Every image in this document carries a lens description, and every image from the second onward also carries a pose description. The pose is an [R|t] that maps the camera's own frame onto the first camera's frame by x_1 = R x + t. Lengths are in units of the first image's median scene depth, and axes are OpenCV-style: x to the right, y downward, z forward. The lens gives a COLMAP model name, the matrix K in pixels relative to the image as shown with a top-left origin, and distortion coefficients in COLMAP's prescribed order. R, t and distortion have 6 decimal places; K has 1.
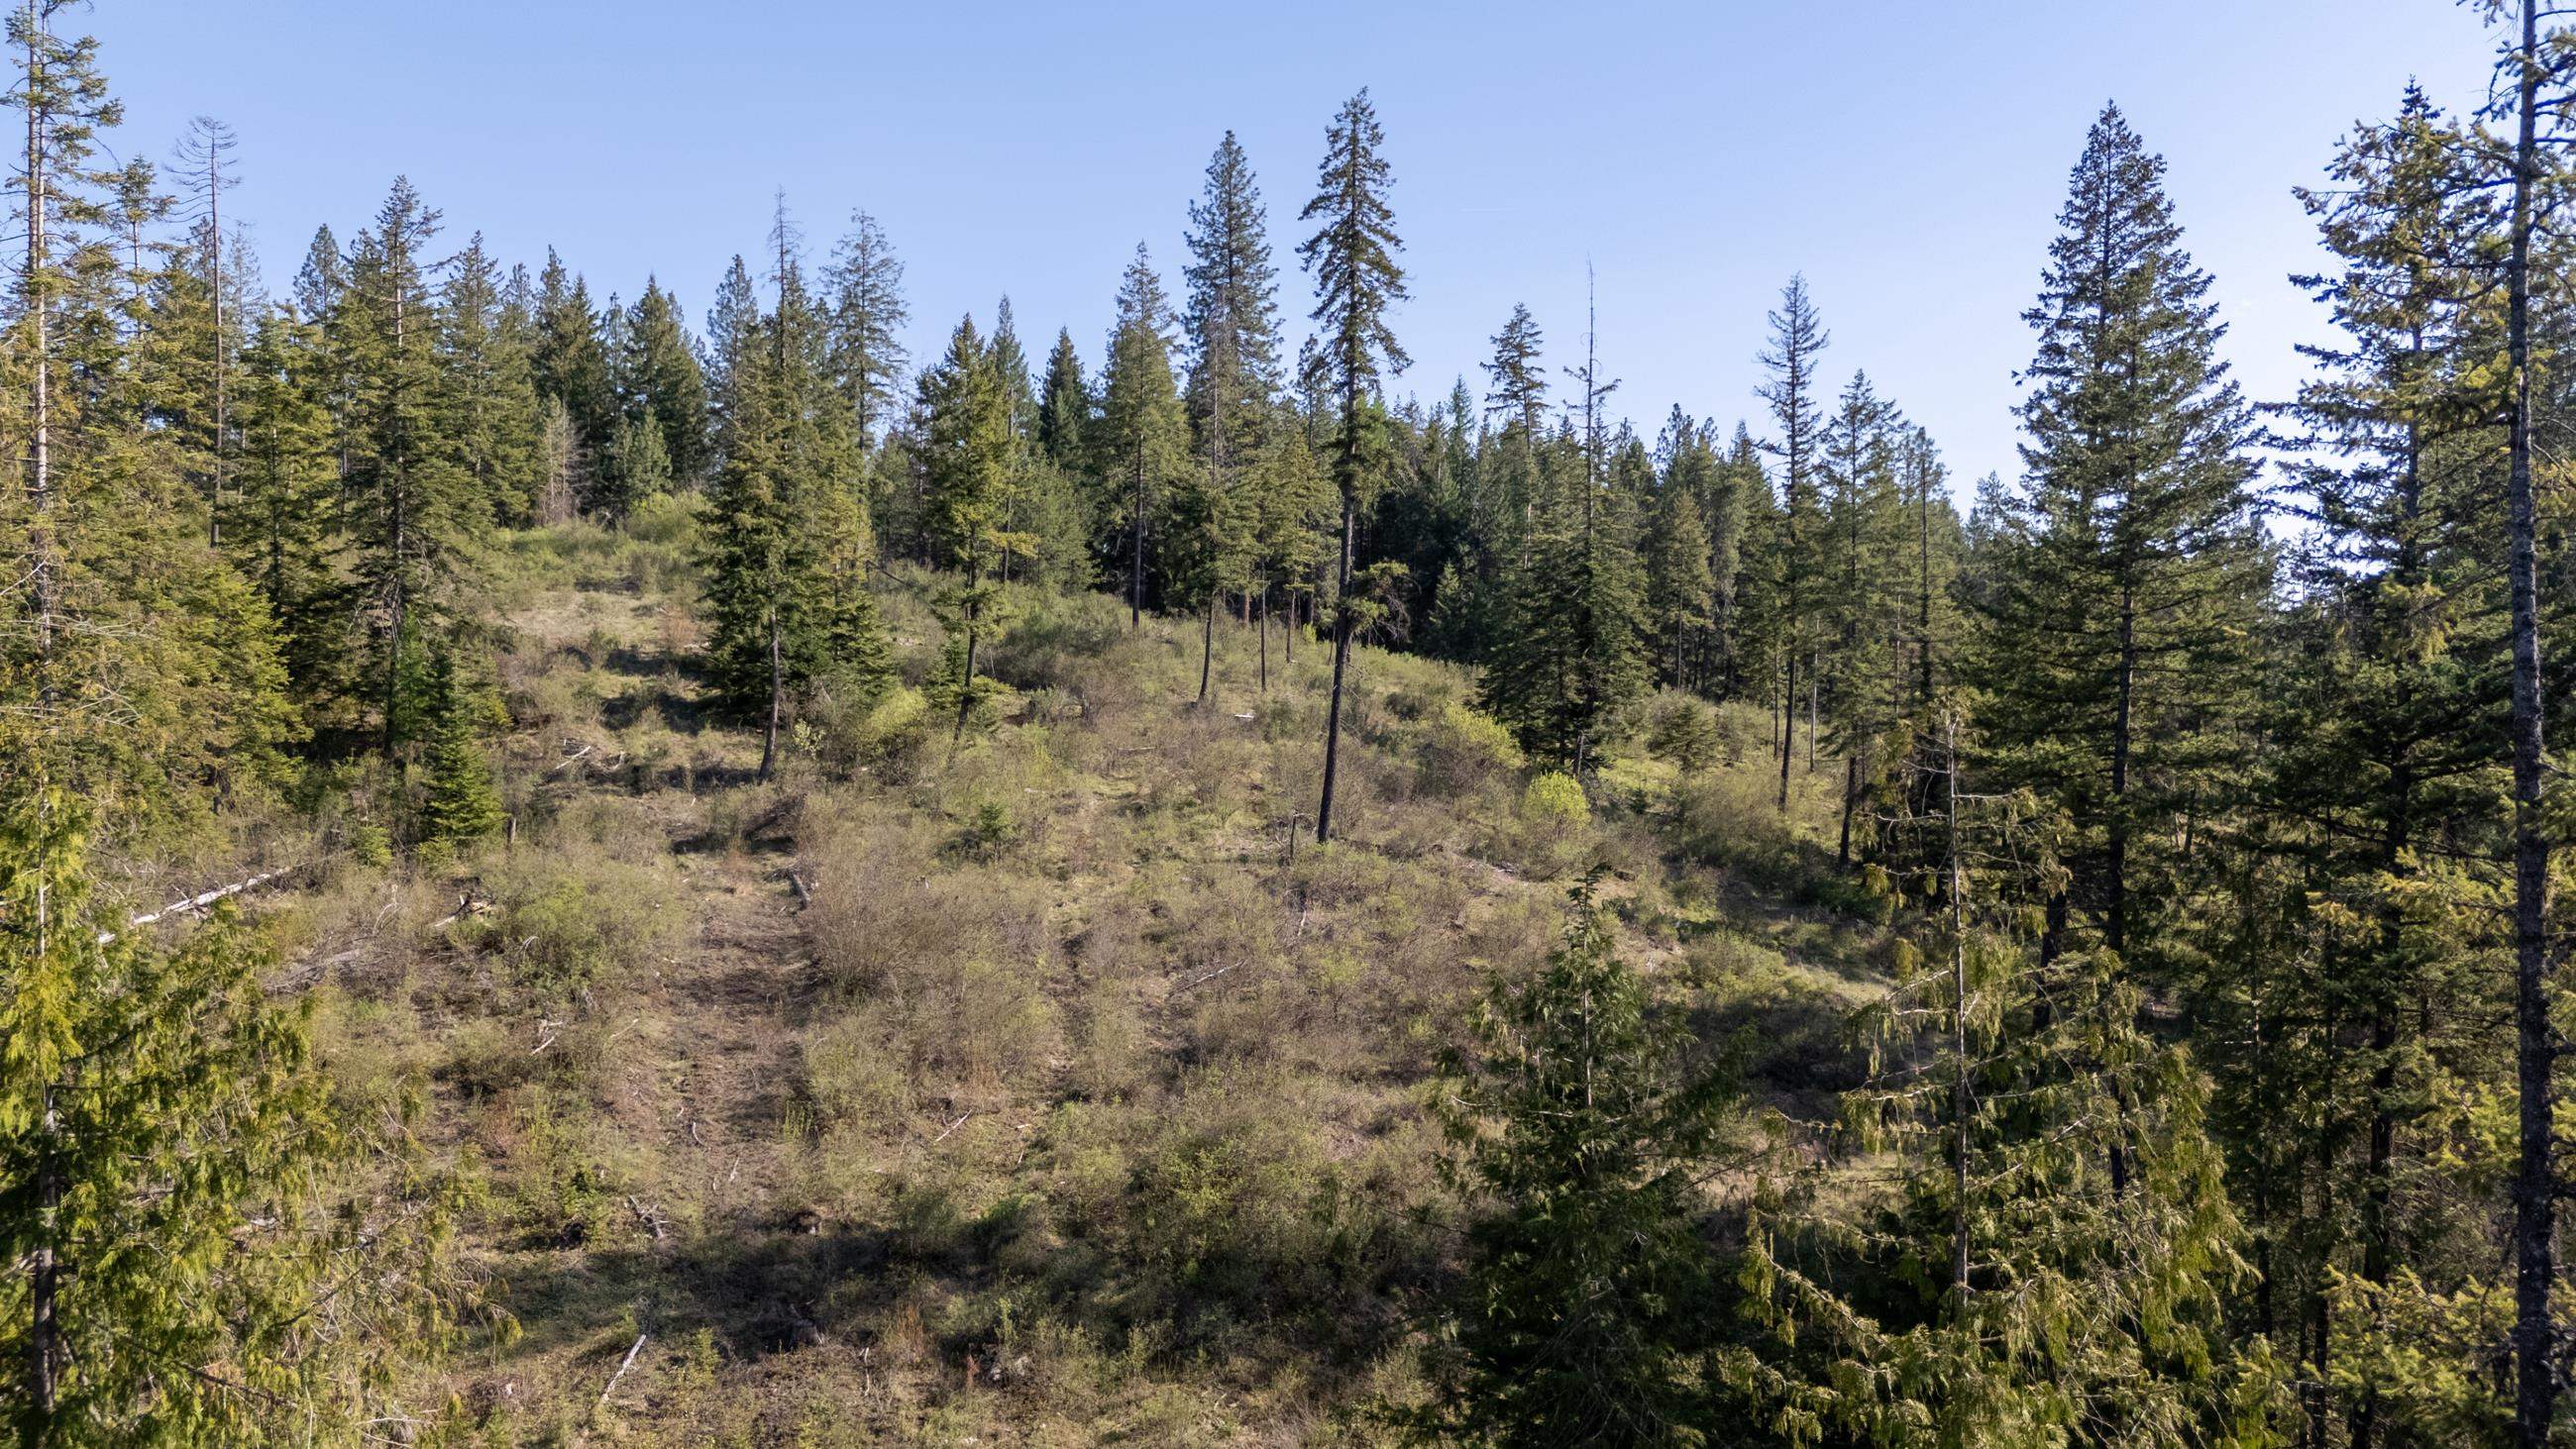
lens RADIAL K [[1871.0, 0, 1296.9], [0, 1871.0, 723.1], [0, 0, 1]] dist [0.027724, -0.043088]
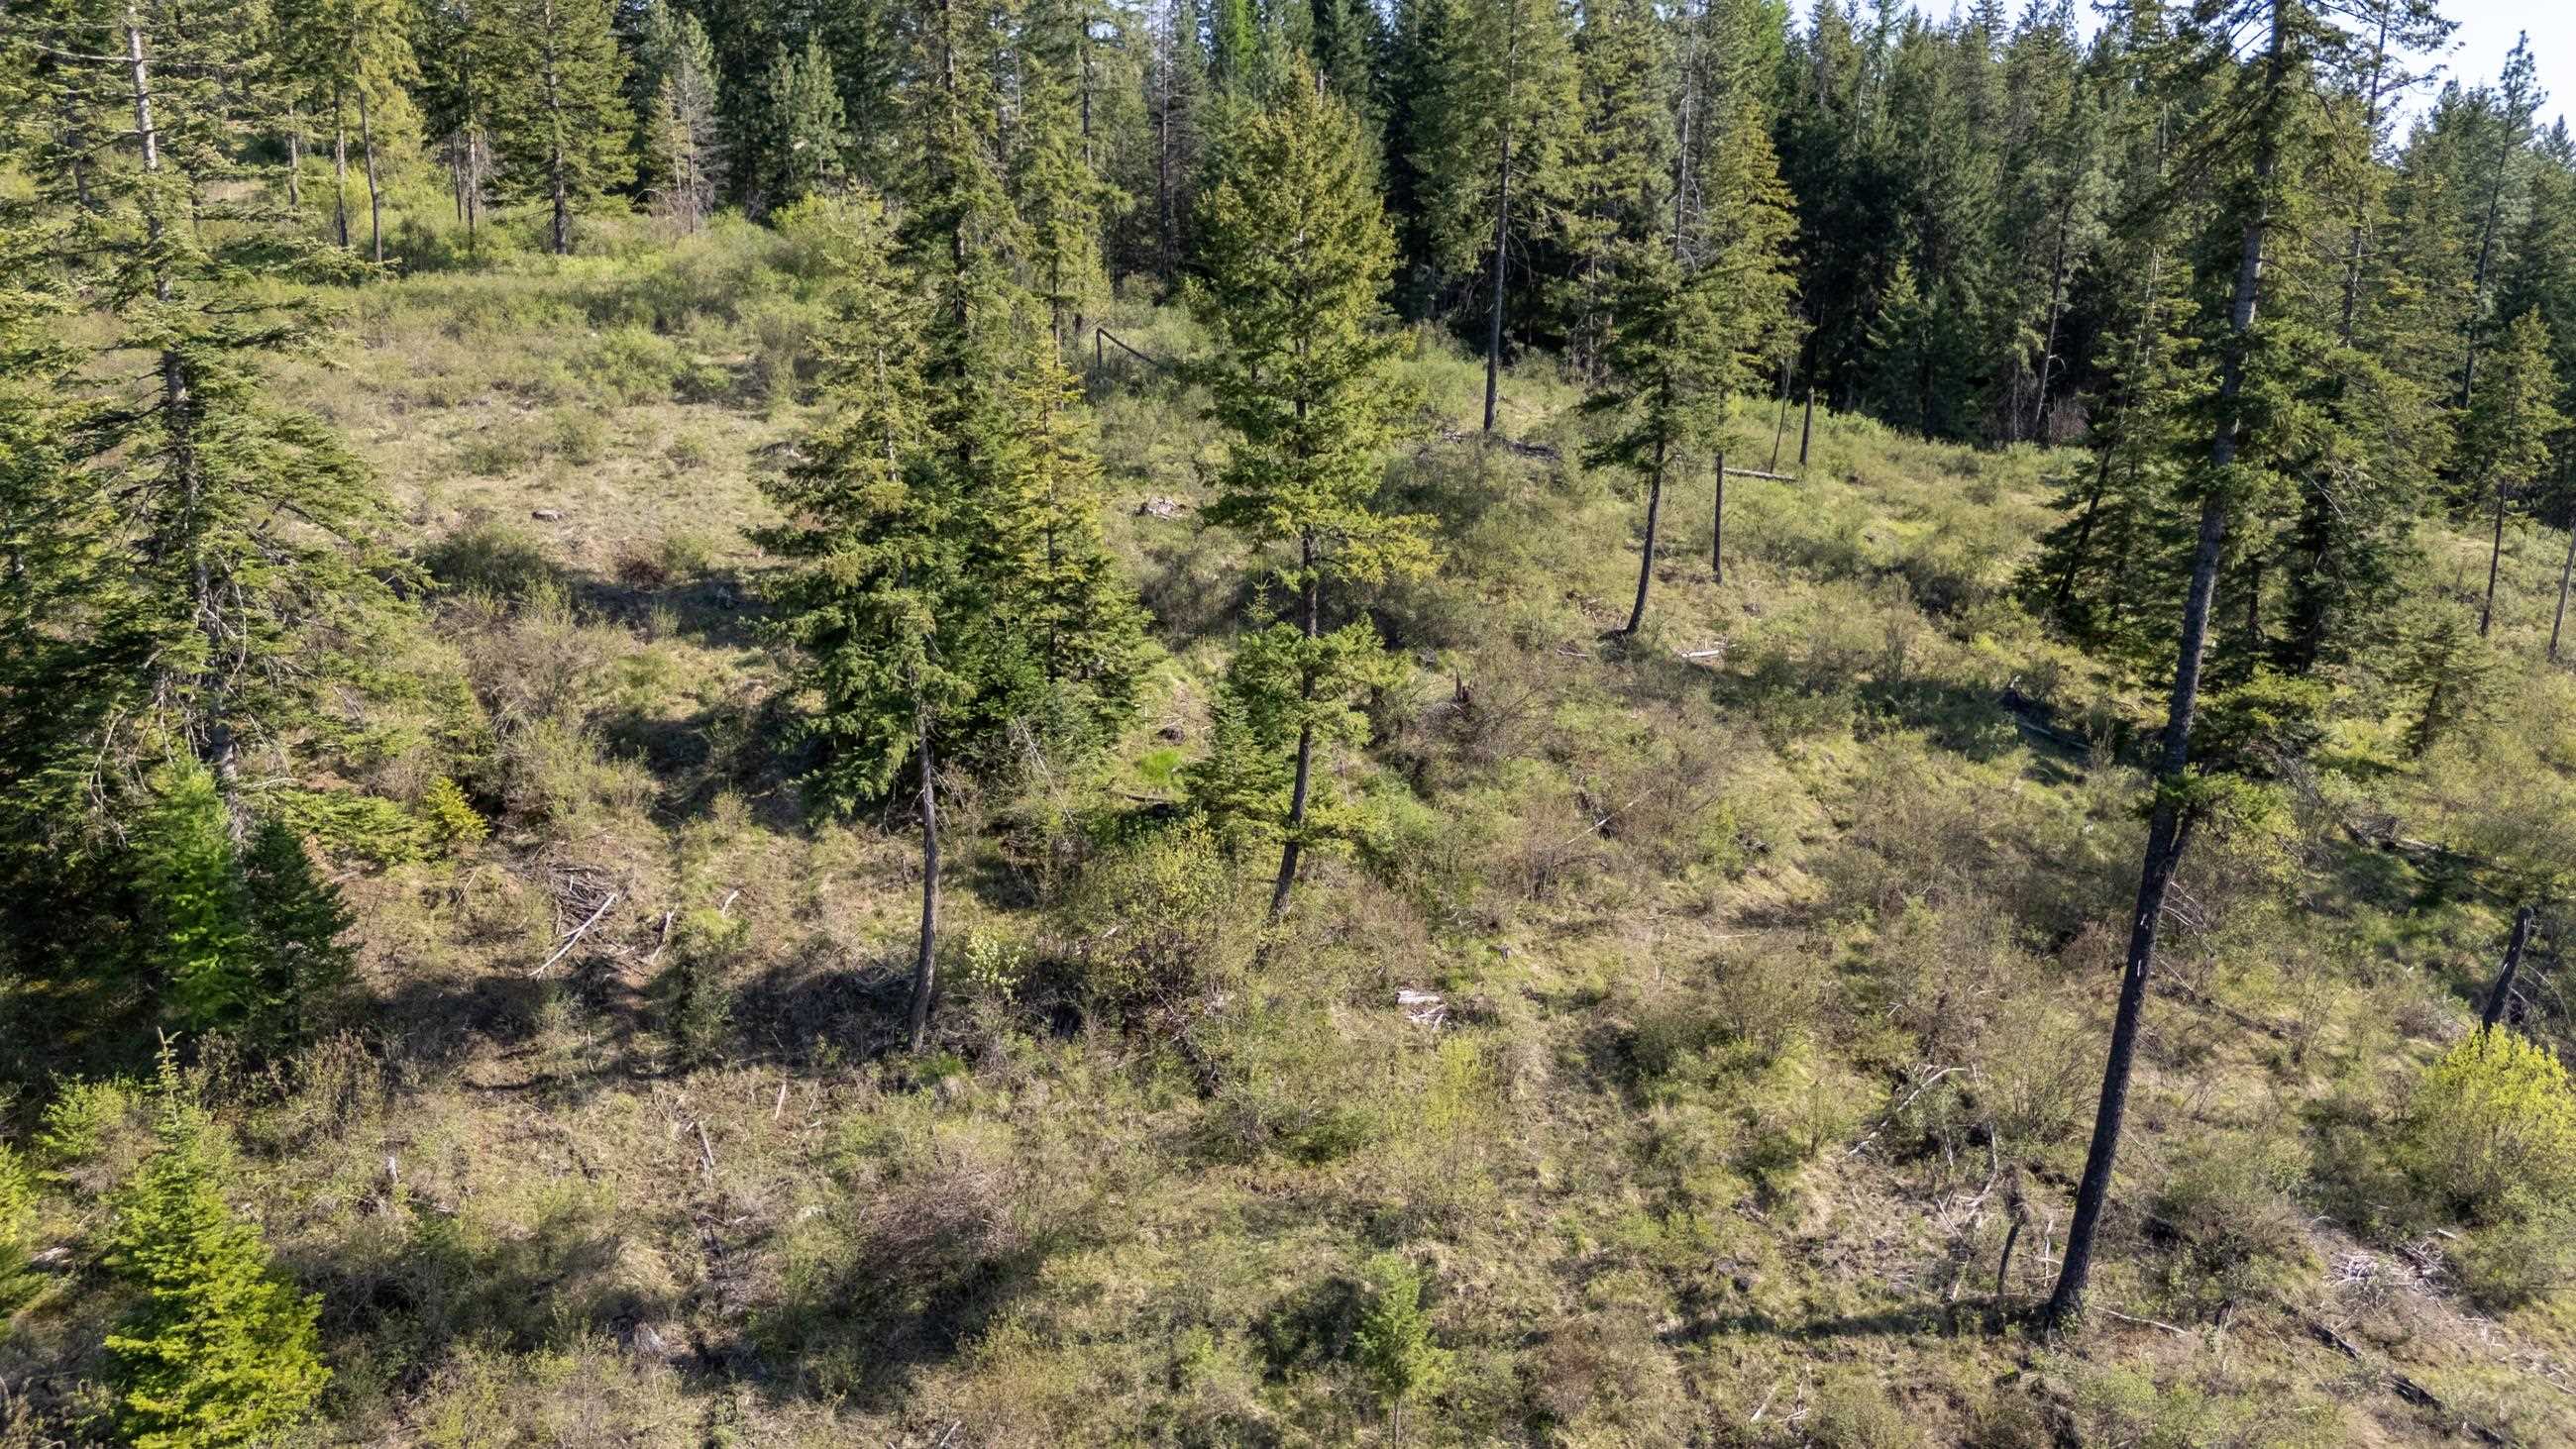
lens RADIAL K [[1871.0, 0, 1296.9], [0, 1871.0, 723.1], [0, 0, 1]] dist [0.027724, -0.043088]
pose [[0.992304, 0.030873, -0.119918, -0.122660], [-0.001962, 0.972218, 0.234068, -0.176236], [0.123813, -0.232031, 0.964796, 0.541313]]
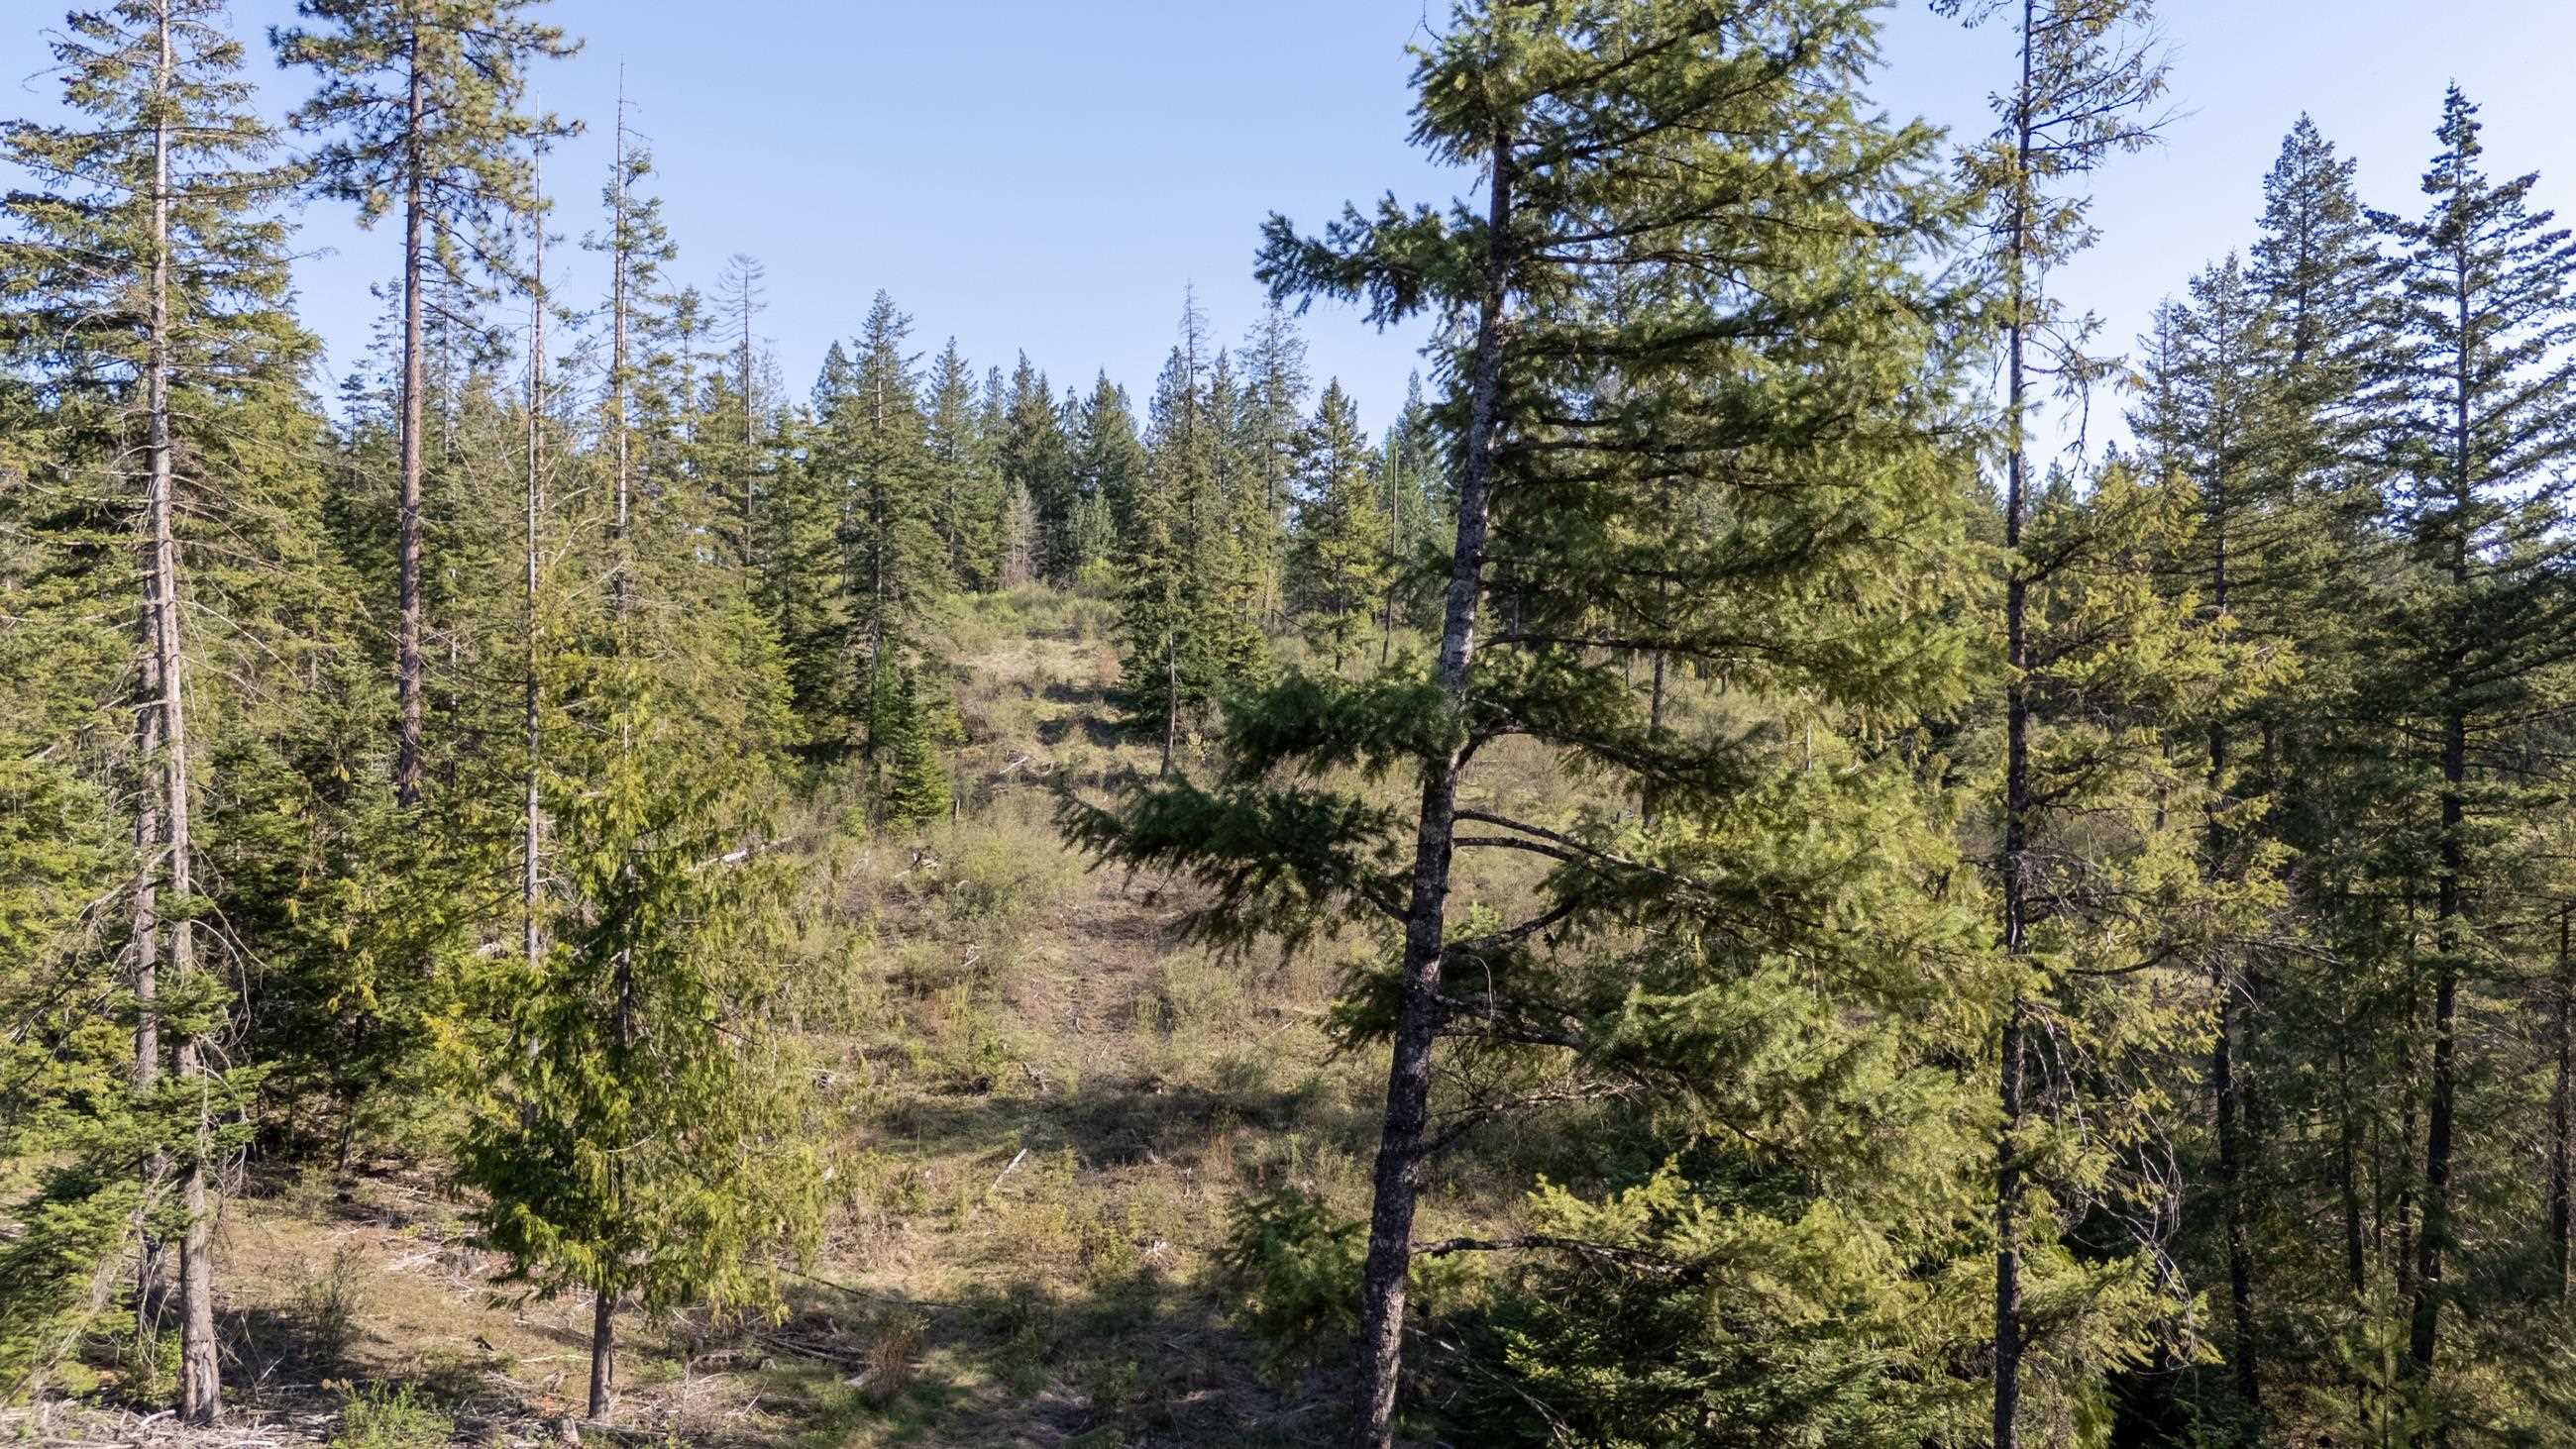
lens RADIAL K [[1871.0, 0, 1296.9], [0, 1871.0, 723.1], [0, 0, 1]] dist [0.027724, -0.043088]
pose [[0.971650, -0.011502, -0.236144, 0.073868], [0.002141, 0.999203, -0.039859, 0.041407], [0.236414, 0.038224, 0.970900, -0.116465]]
